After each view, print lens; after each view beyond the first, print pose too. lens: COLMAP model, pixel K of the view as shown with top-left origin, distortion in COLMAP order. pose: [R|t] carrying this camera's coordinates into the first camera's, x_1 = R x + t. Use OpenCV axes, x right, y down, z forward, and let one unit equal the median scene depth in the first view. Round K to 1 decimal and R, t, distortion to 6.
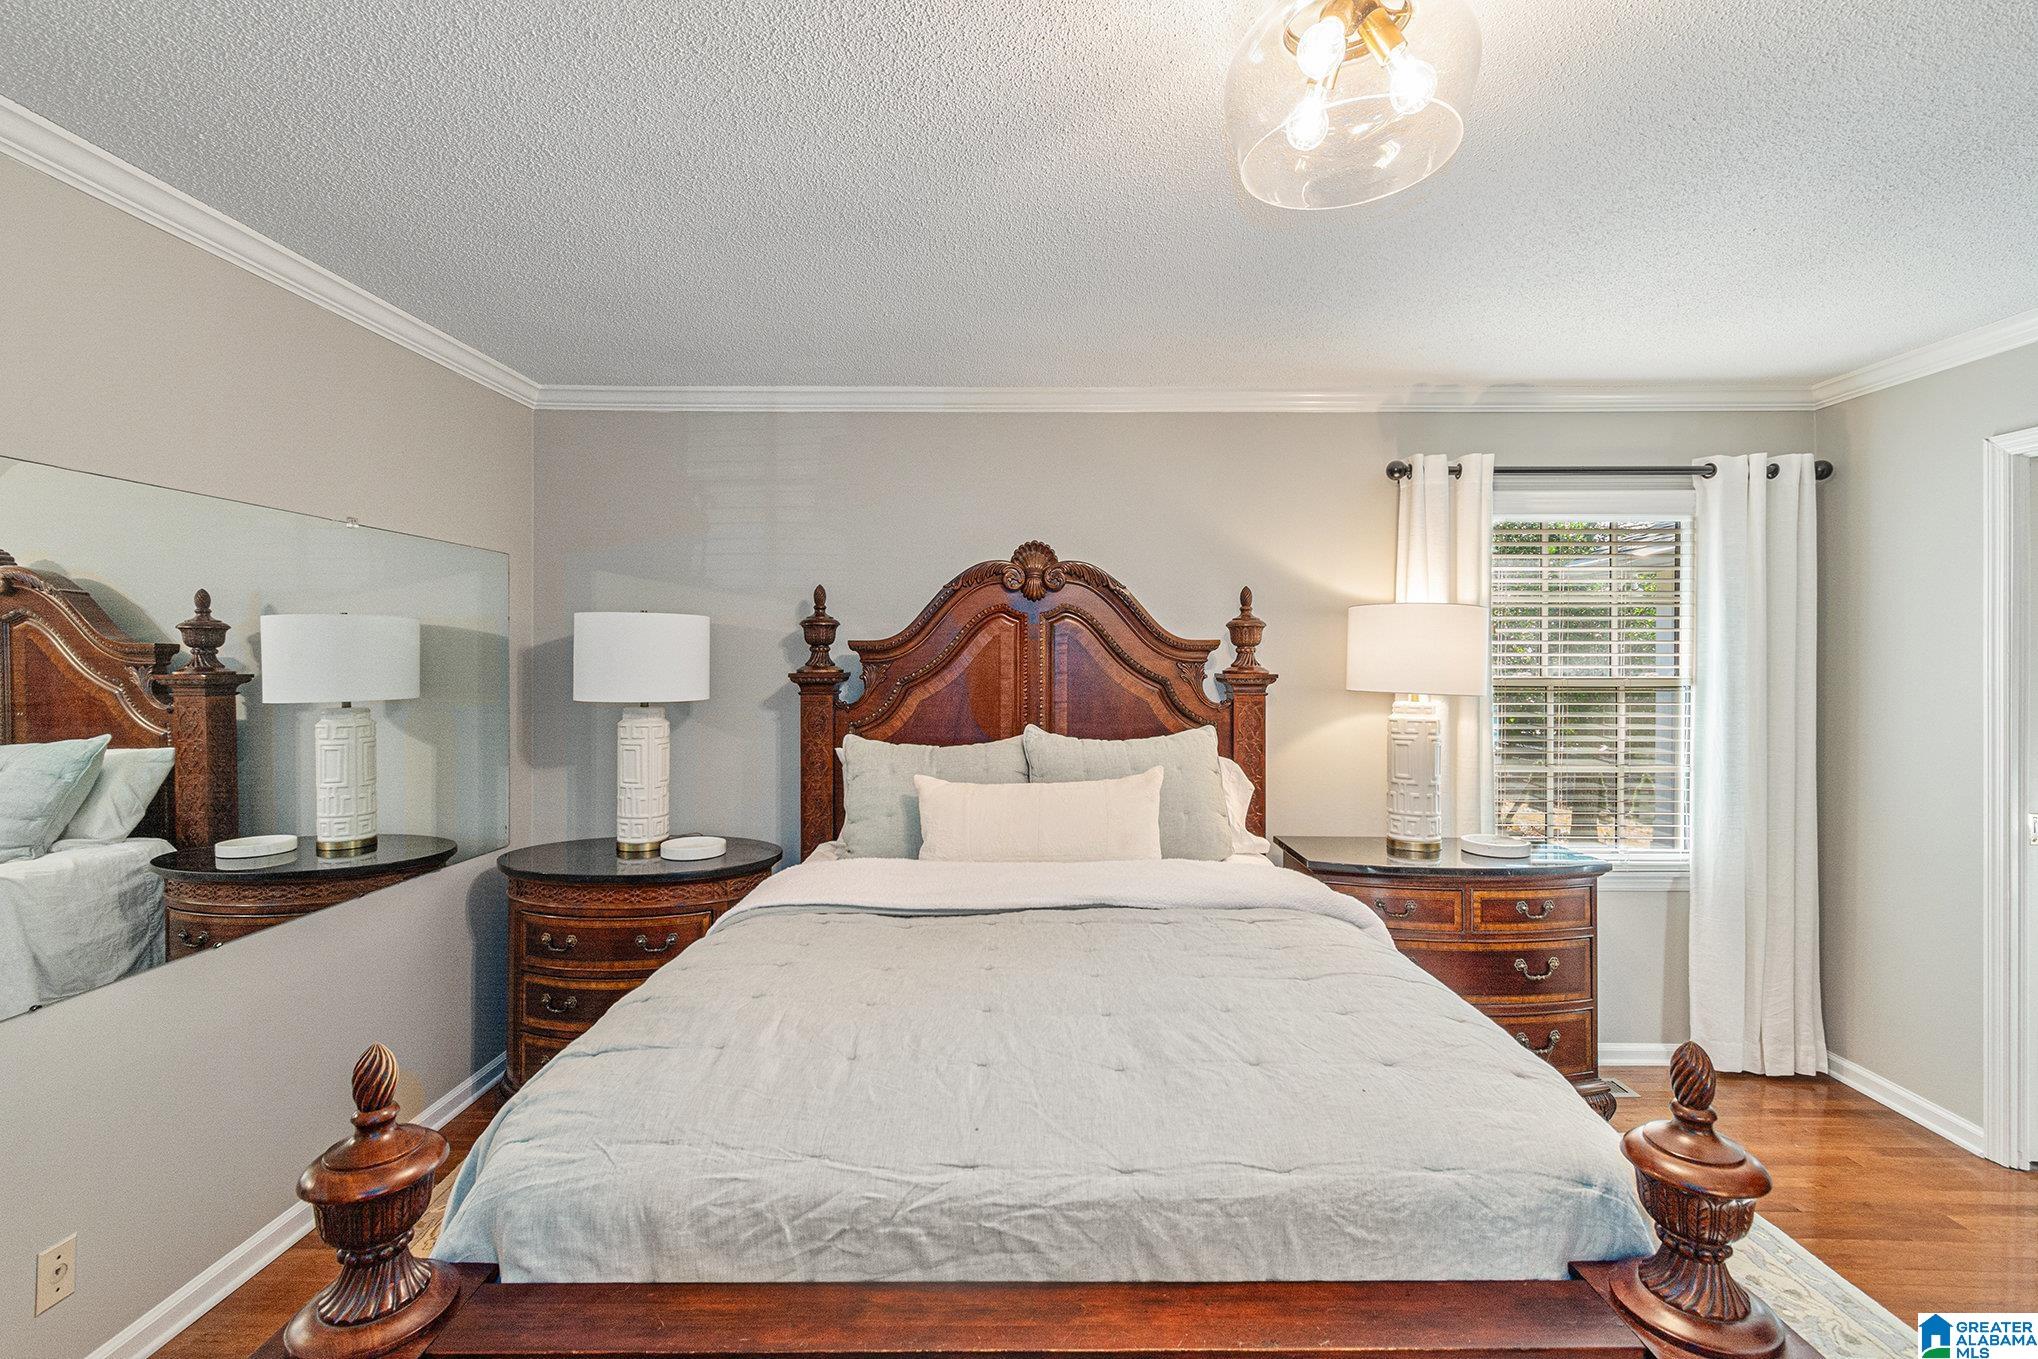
lens RADIAL K [[904.6, 0, 1022.4], [0, 904.6, 661.9], [0, 0, 1]] dist [-0.002303, -0.002375]
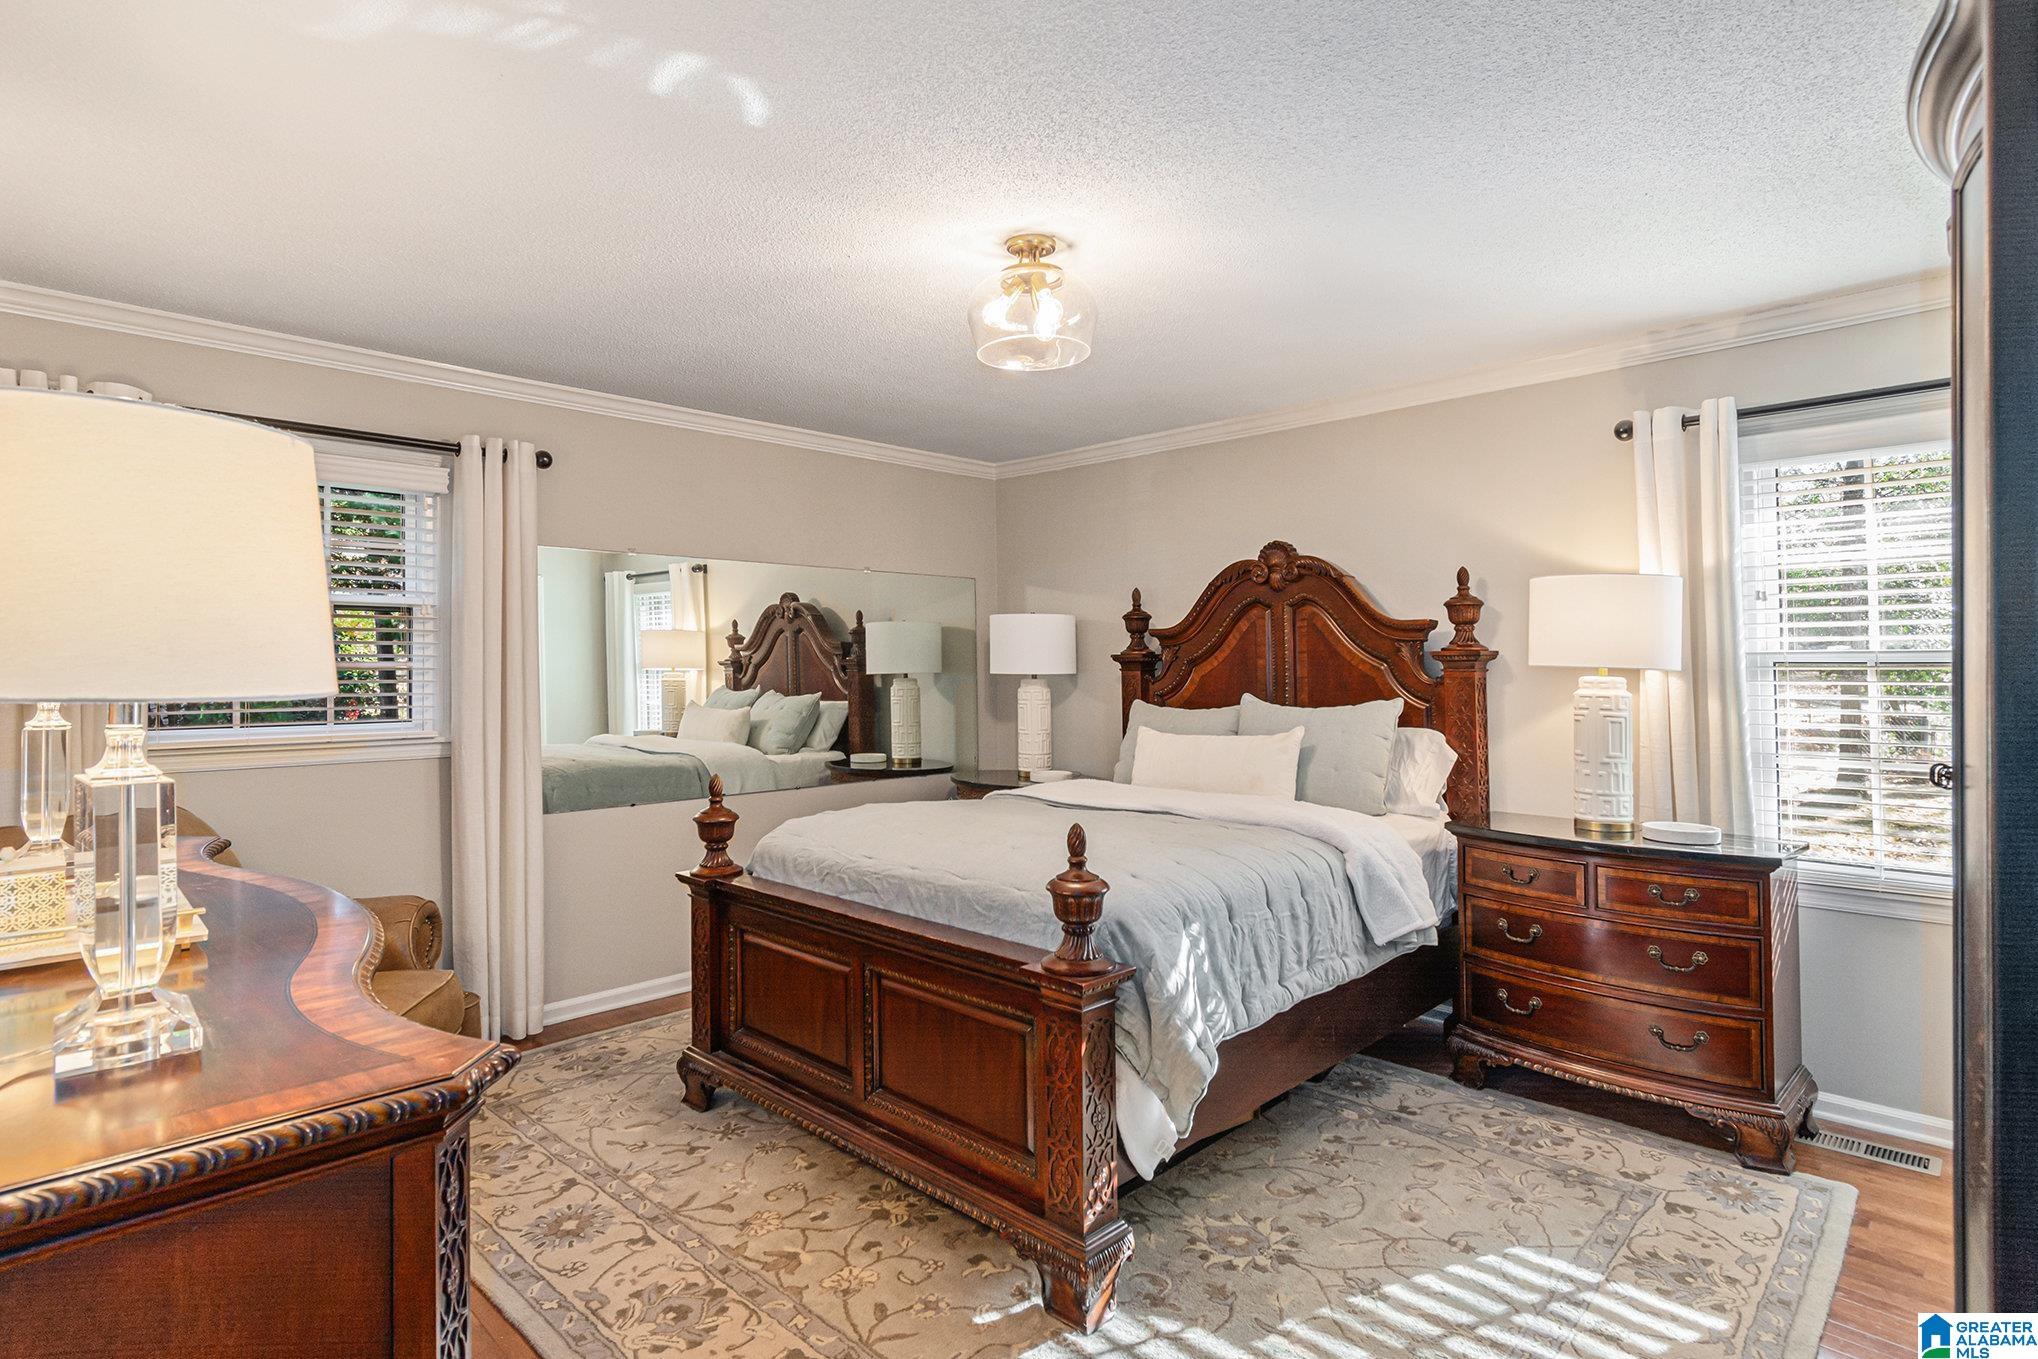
lens RADIAL K [[1034.5, 0, 1022.2], [0, 1034.5, 674.8], [0, 0, 1]] dist [0.005487, 0.000463]
pose [[0.713306, 0.002791, -0.700847, 0.728336], [0.001768, 0.999982, 0.005781, 0.033551], [0.700851, -0.005362, 0.713288, -0.203232]]
